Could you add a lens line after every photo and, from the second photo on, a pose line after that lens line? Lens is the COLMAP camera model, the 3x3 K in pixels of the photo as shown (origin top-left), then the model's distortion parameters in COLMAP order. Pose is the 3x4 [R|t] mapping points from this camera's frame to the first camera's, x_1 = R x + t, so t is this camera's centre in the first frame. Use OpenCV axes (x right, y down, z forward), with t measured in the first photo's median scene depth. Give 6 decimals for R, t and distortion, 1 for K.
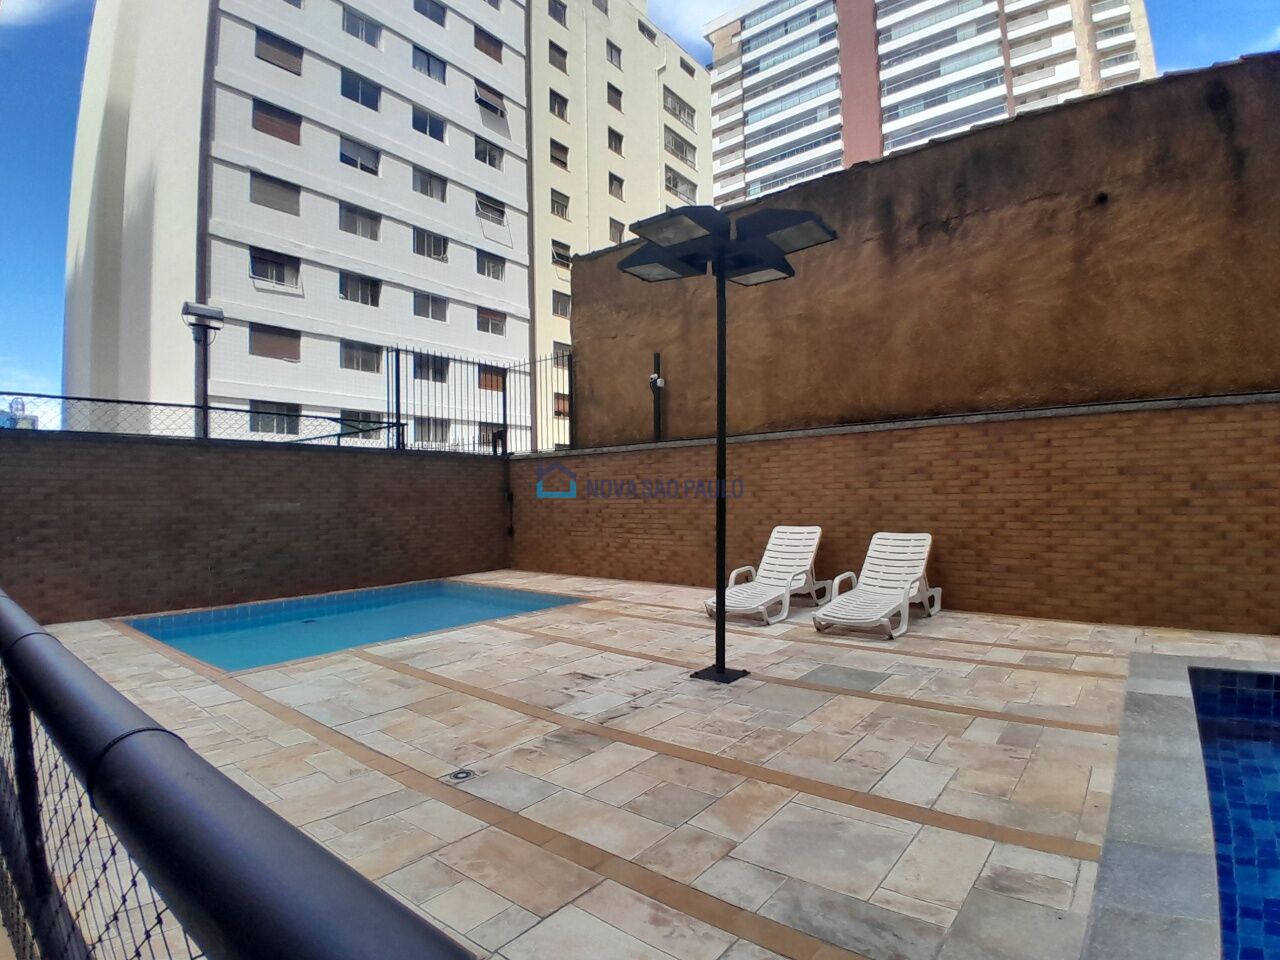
lens RADIAL K [[646.4, 0, 611.2], [0, 646.4, 480.0], [0, 0, 1]] dist [0.000331, -0.044705]
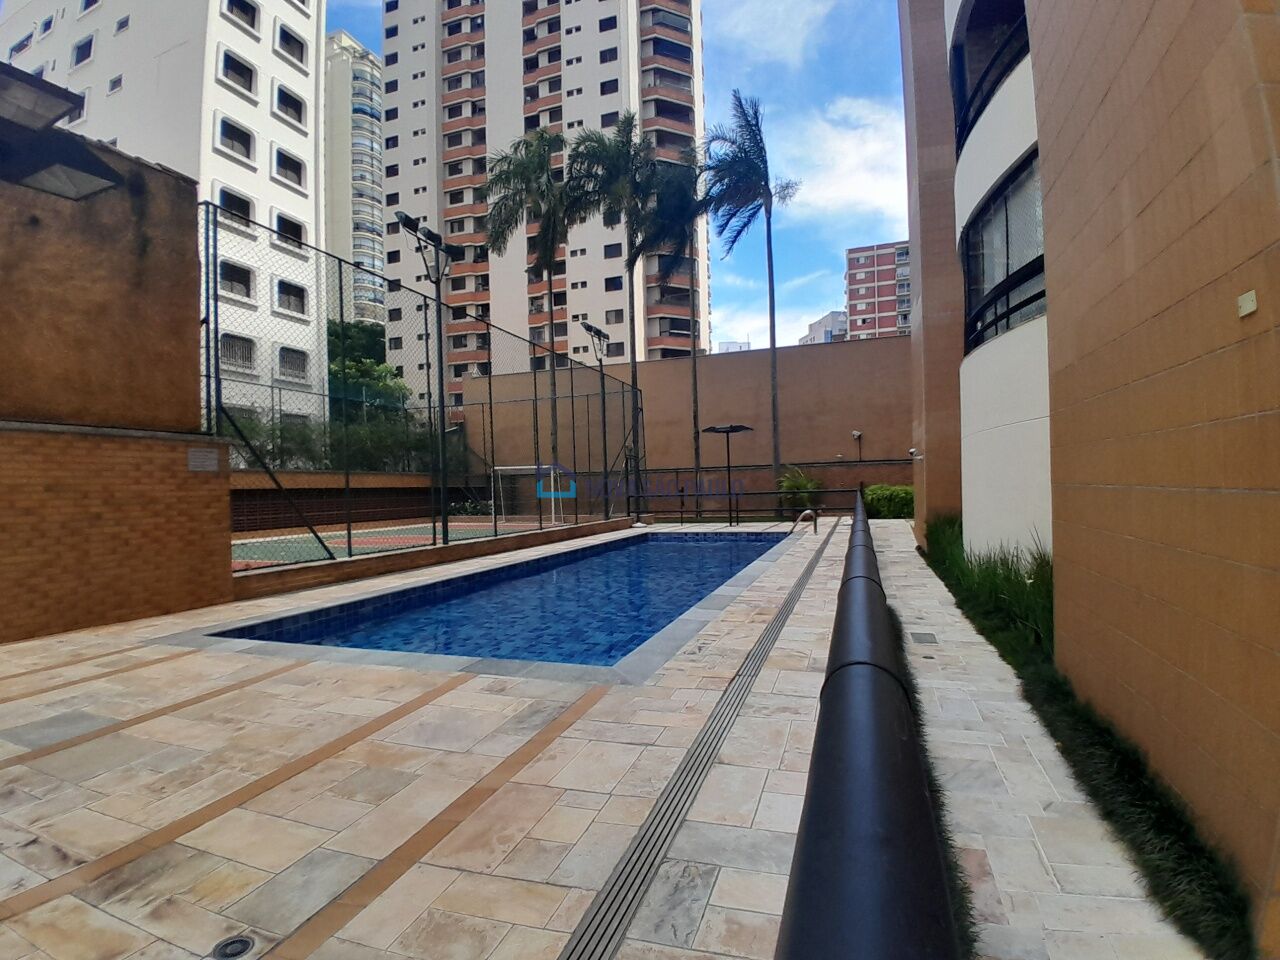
lens RADIAL K [[637.5, 0, 644.1], [0, 637.5, 484.3], [0, 0, 1]] dist [0.003963, -0.041418]
pose [[-0.369287, 0.031589, 0.928778, -0.547034], [0.015076, 0.999494, -0.028000, 0.024795], [-0.929193, 0.003662, -0.369577, 0.505003]]
